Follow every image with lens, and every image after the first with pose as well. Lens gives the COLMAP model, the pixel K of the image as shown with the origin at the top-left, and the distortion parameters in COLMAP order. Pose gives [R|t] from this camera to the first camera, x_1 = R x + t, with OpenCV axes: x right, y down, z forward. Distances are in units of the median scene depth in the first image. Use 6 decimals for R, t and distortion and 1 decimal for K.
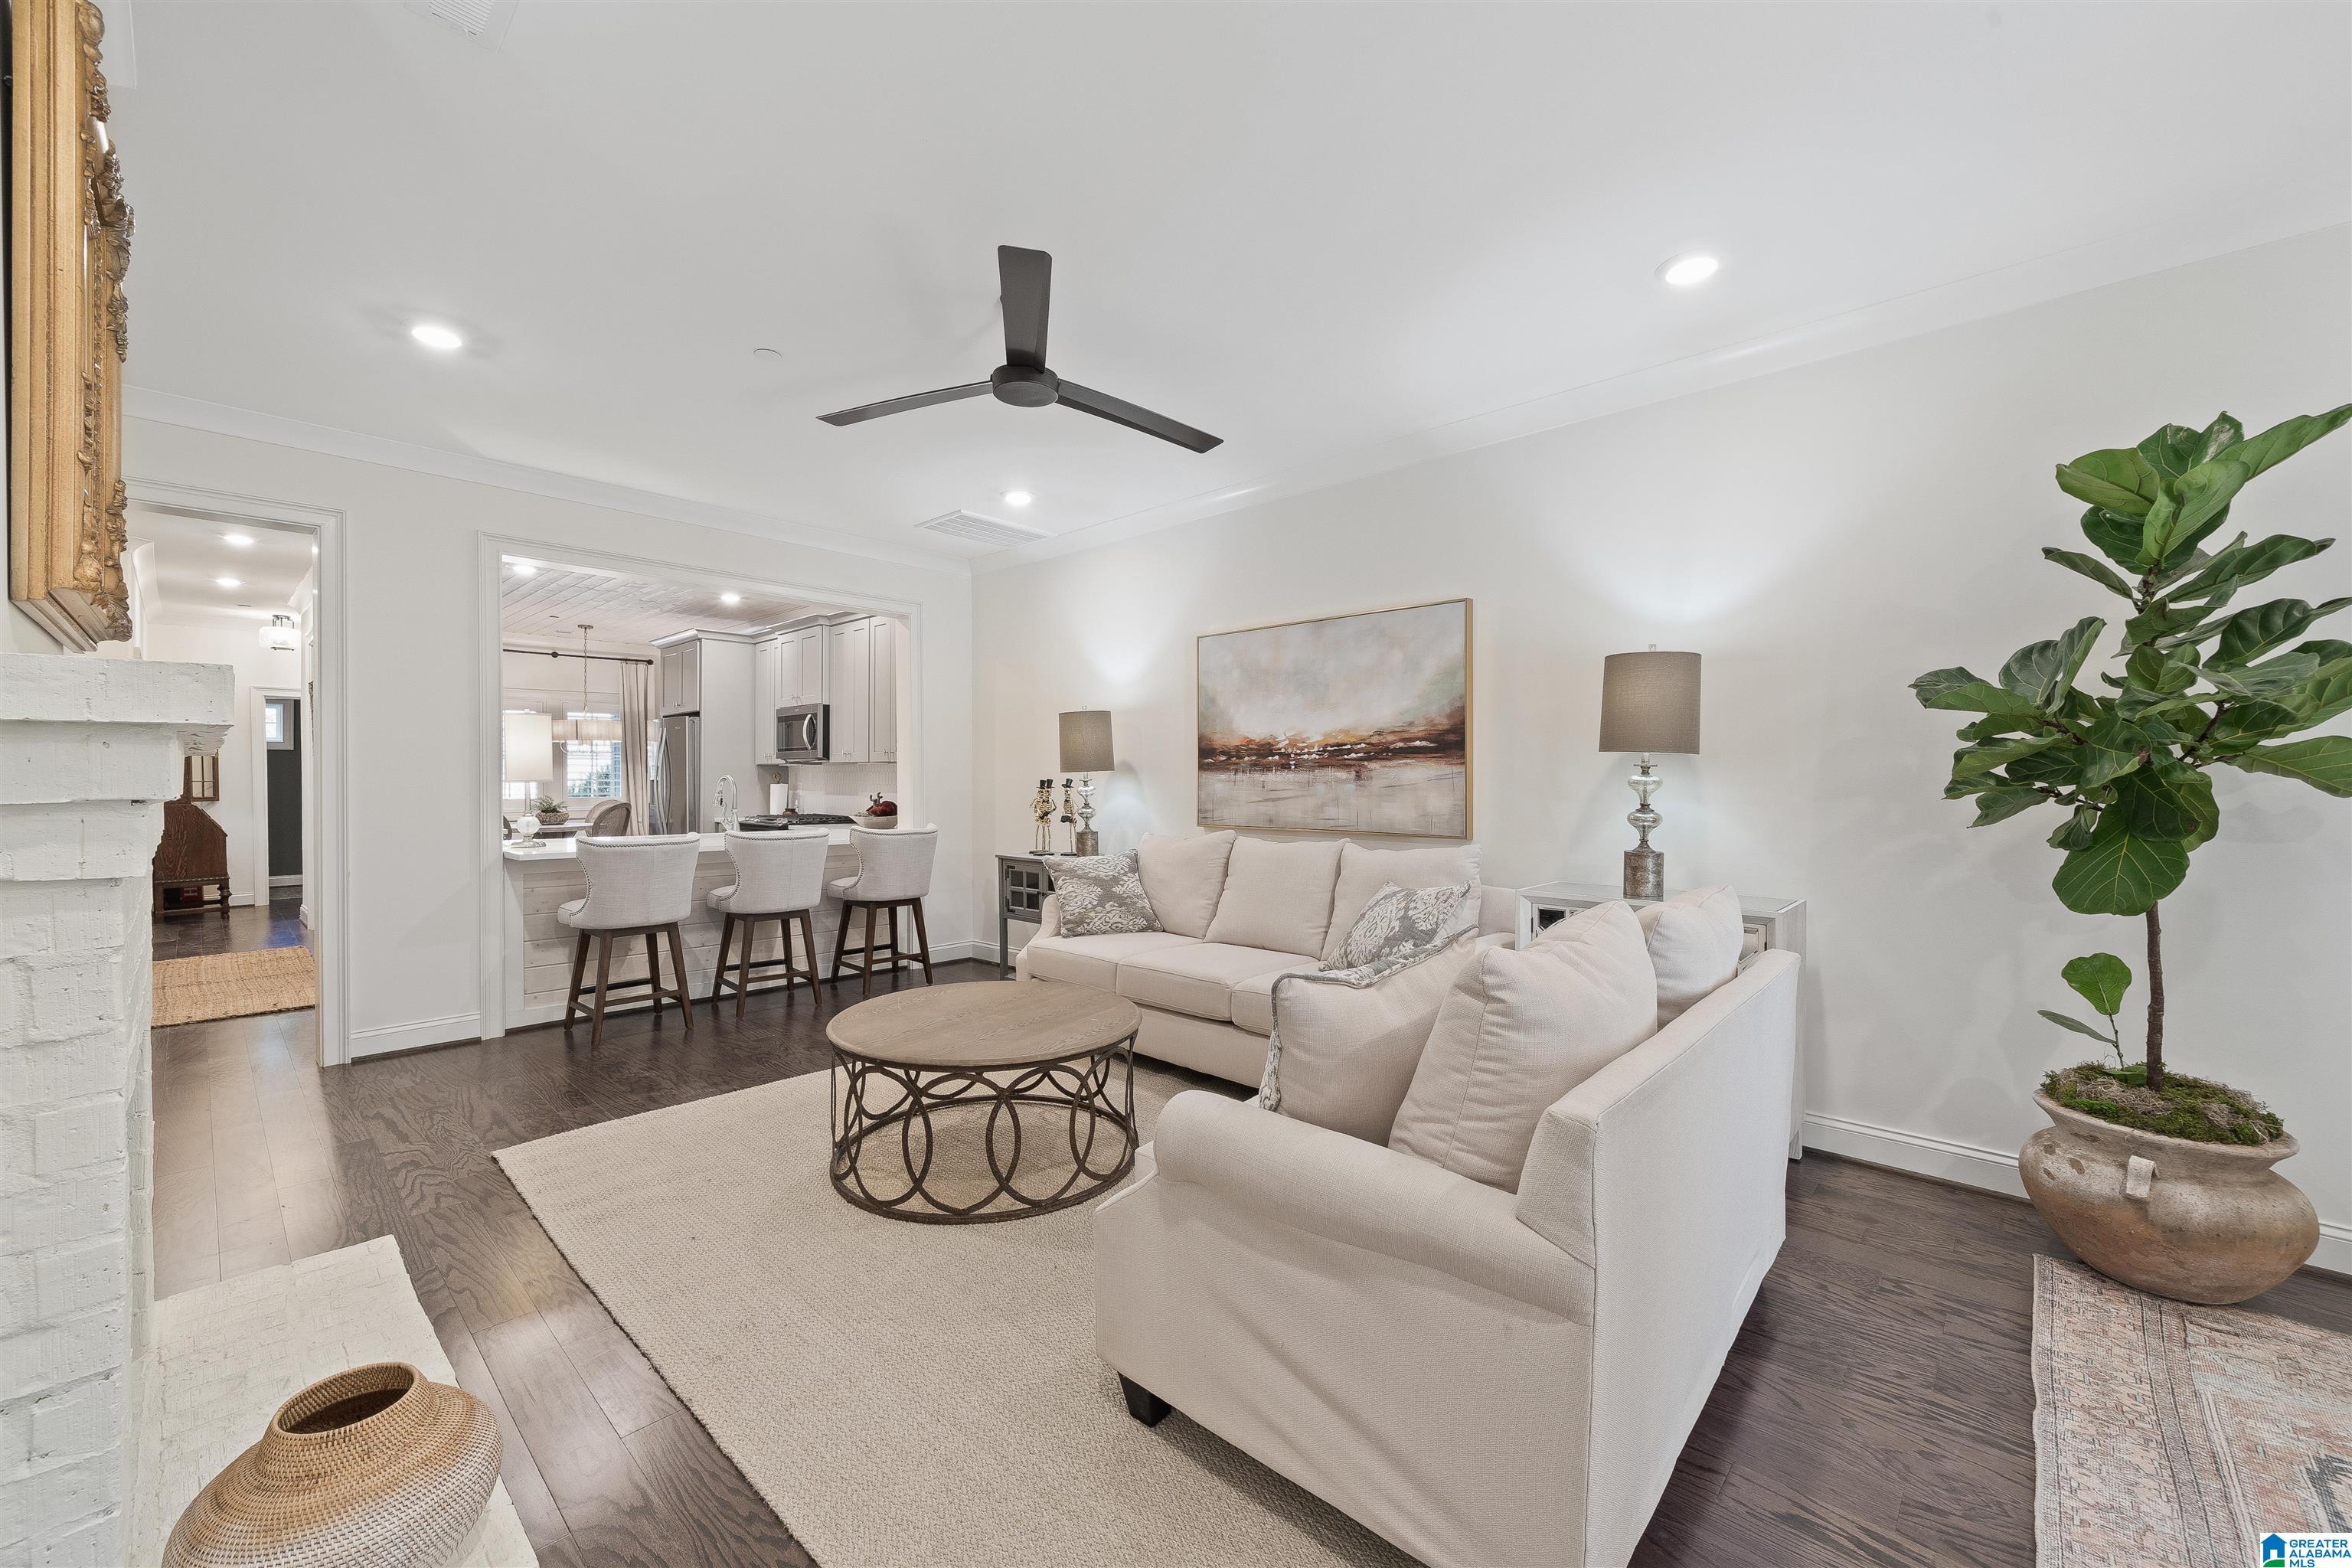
lens RADIAL K [[930.6, 0, 1158.5], [0, 930.6, 778.3], [0, 0, 1]] dist [0.002892, 0.000246]
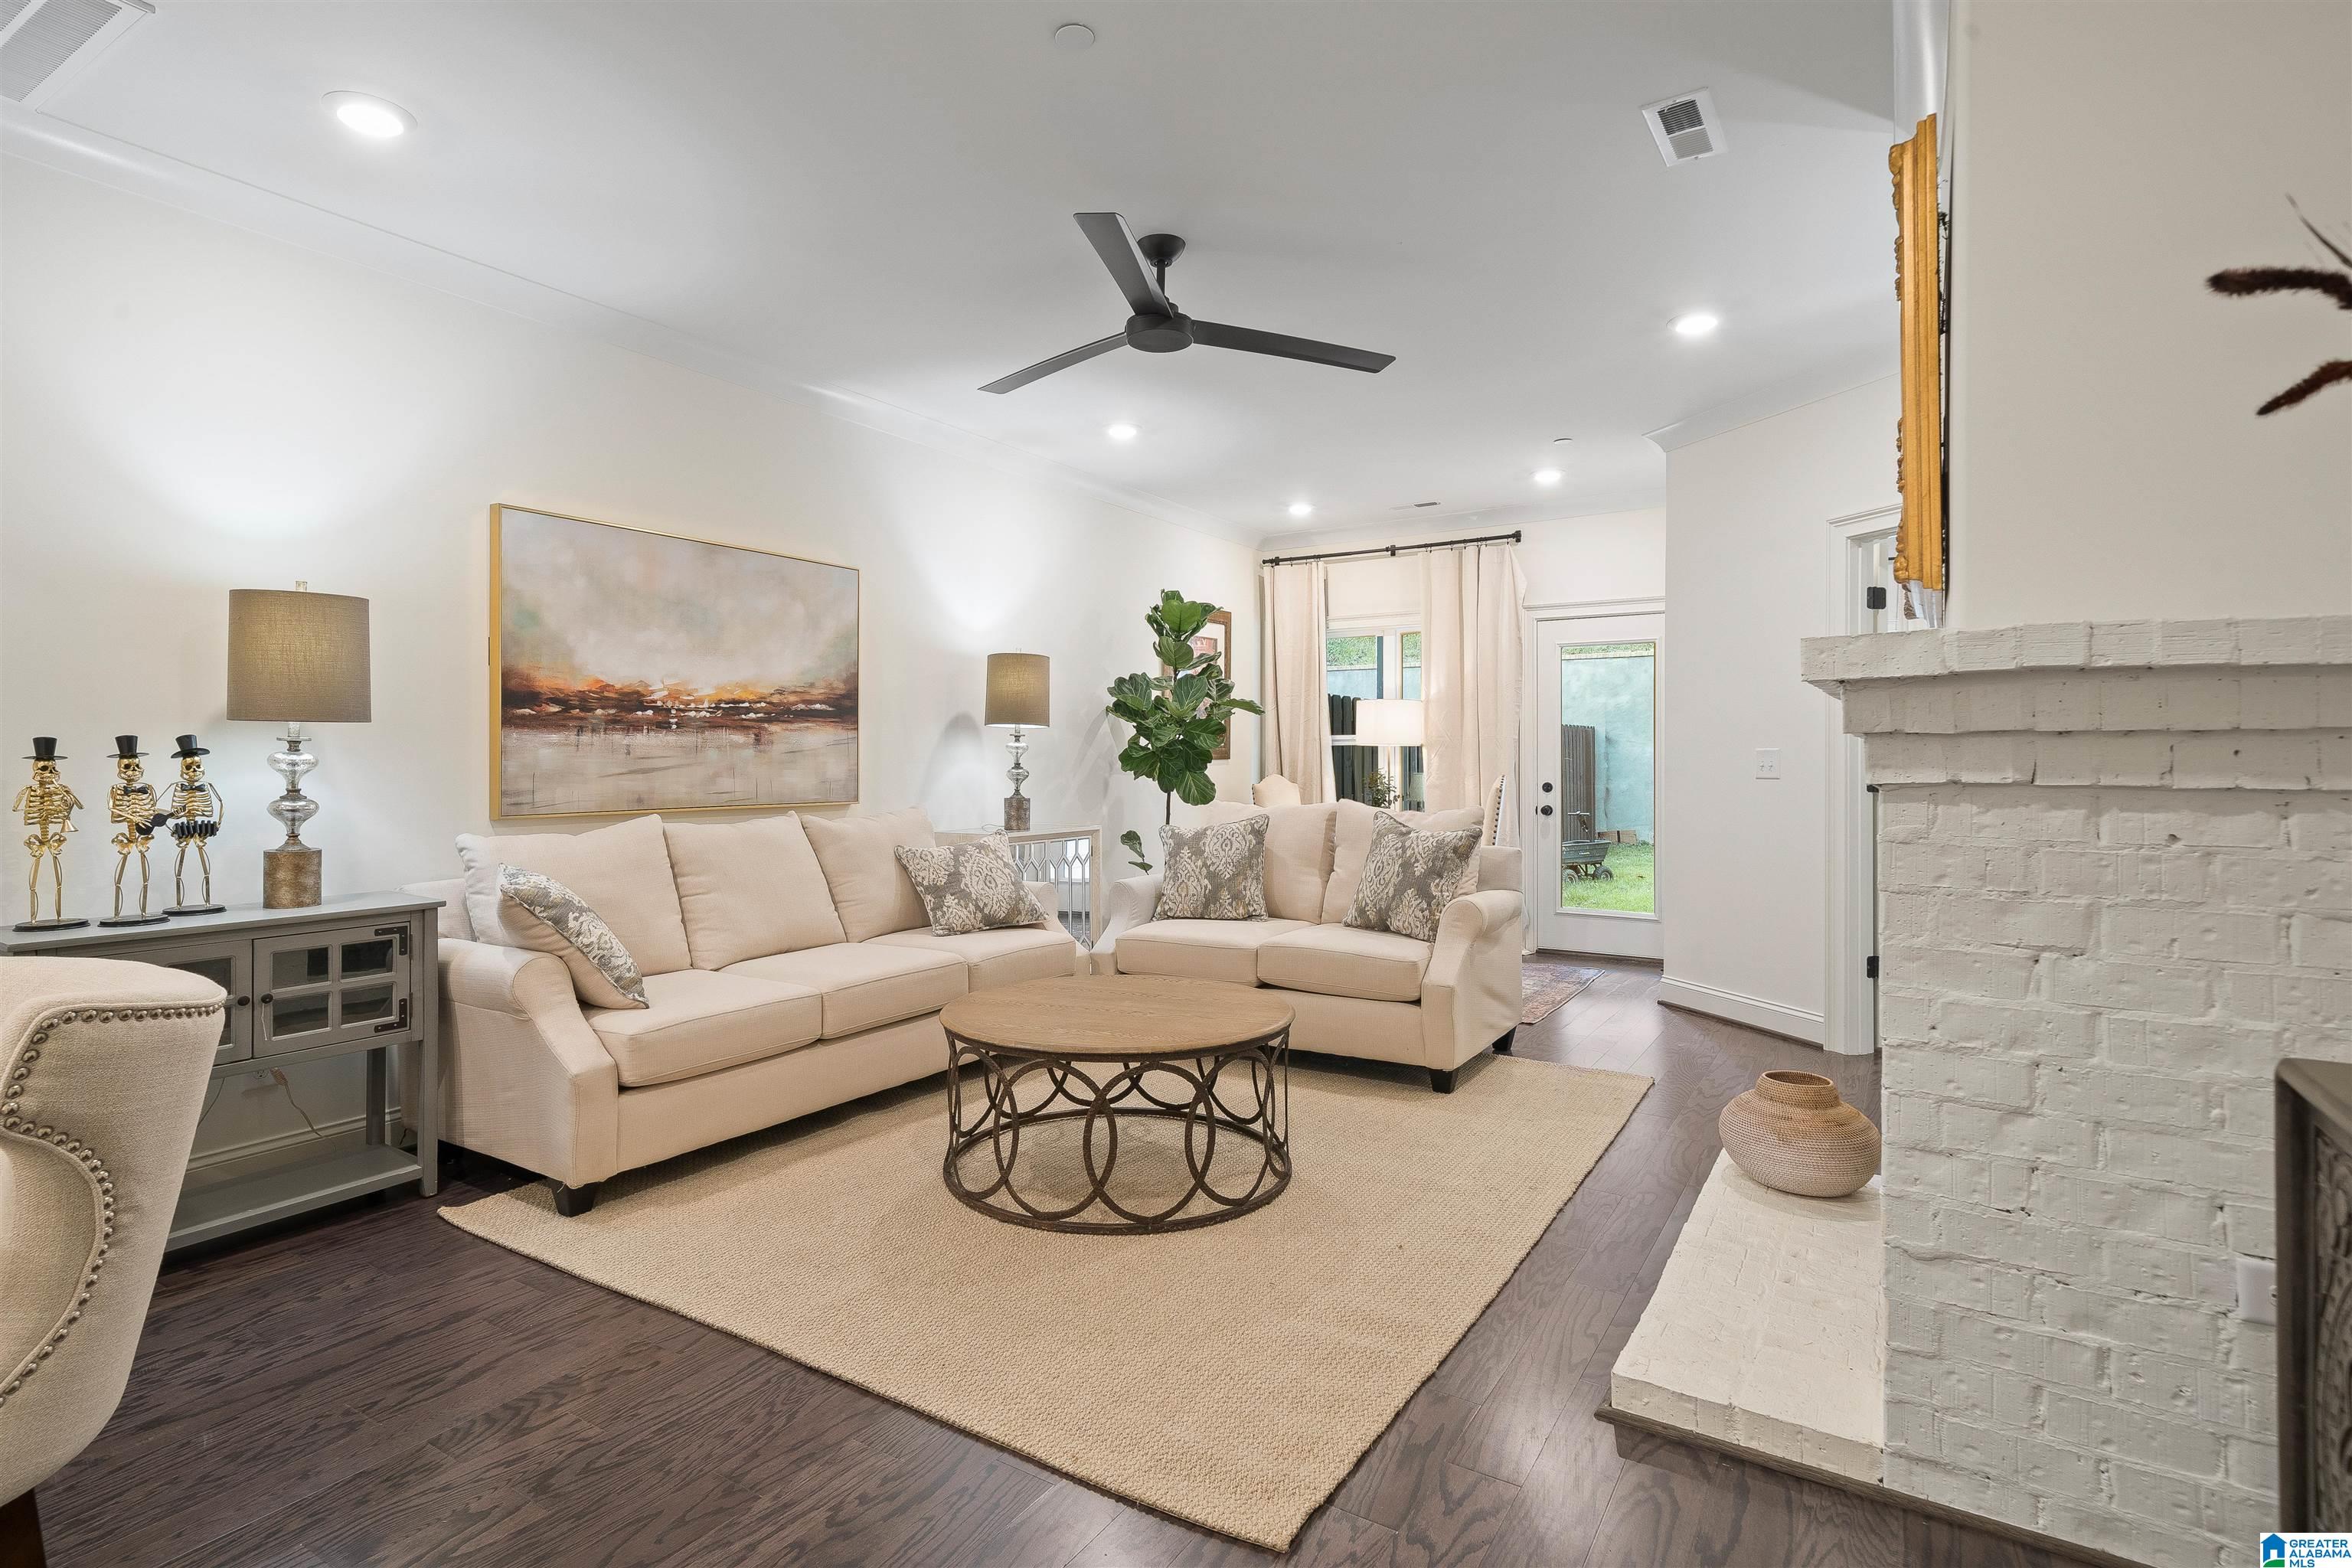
lens RADIAL K [[1195.2, 0, 1165.3], [0, 1195.2, 752.9], [0, 0, 1]] dist [0.013555, -0.004110]
pose [[-0.190124, 0.008742, 0.981721, -0.982455], [0.008787, 0.999935, -0.007202, 0.021718], [-0.981721, 0.007257, -0.190189, 0.884435]]
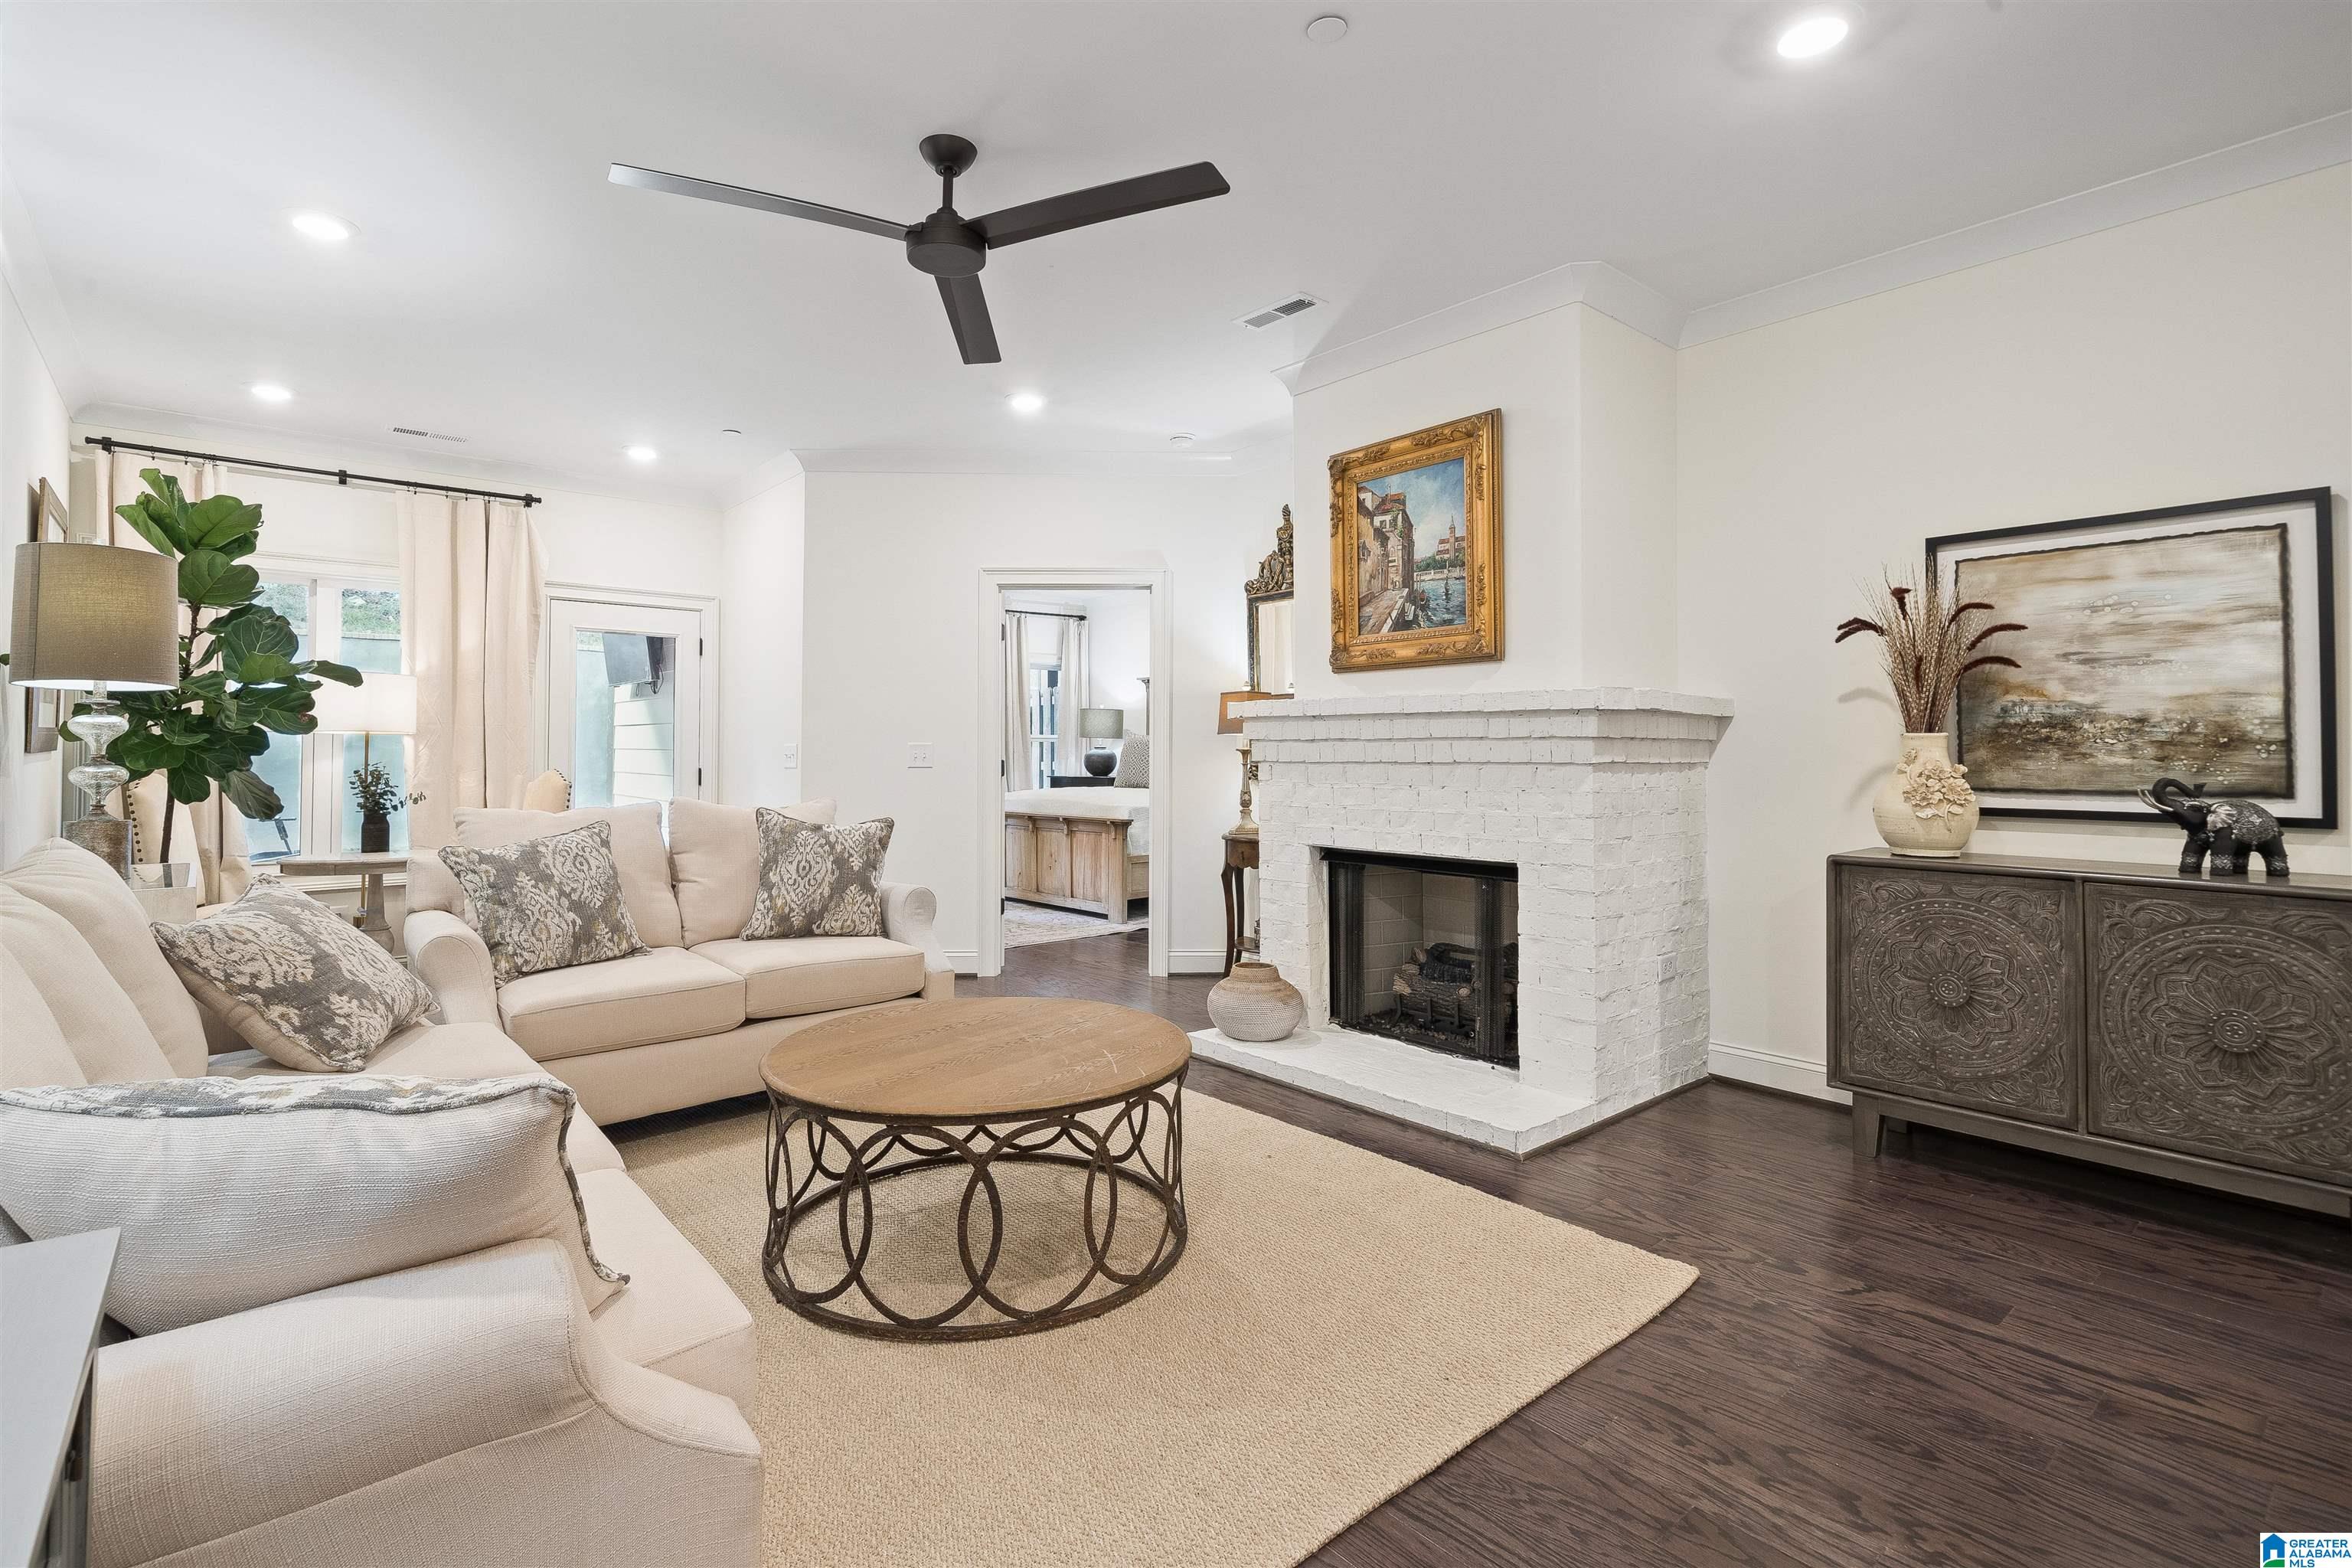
lens RADIAL K [[1103.0, 0, 1175.2], [0, 1103.0, 733.0], [0, 0, 1]] dist [0.003354, 0.000241]
pose [[-0.995799, 0.003865, 0.091482, -0.313096], [0.002825, 0.999930, -0.011498, 0.018378], [-0.091520, -0.011191, -0.995740, 1.406055]]
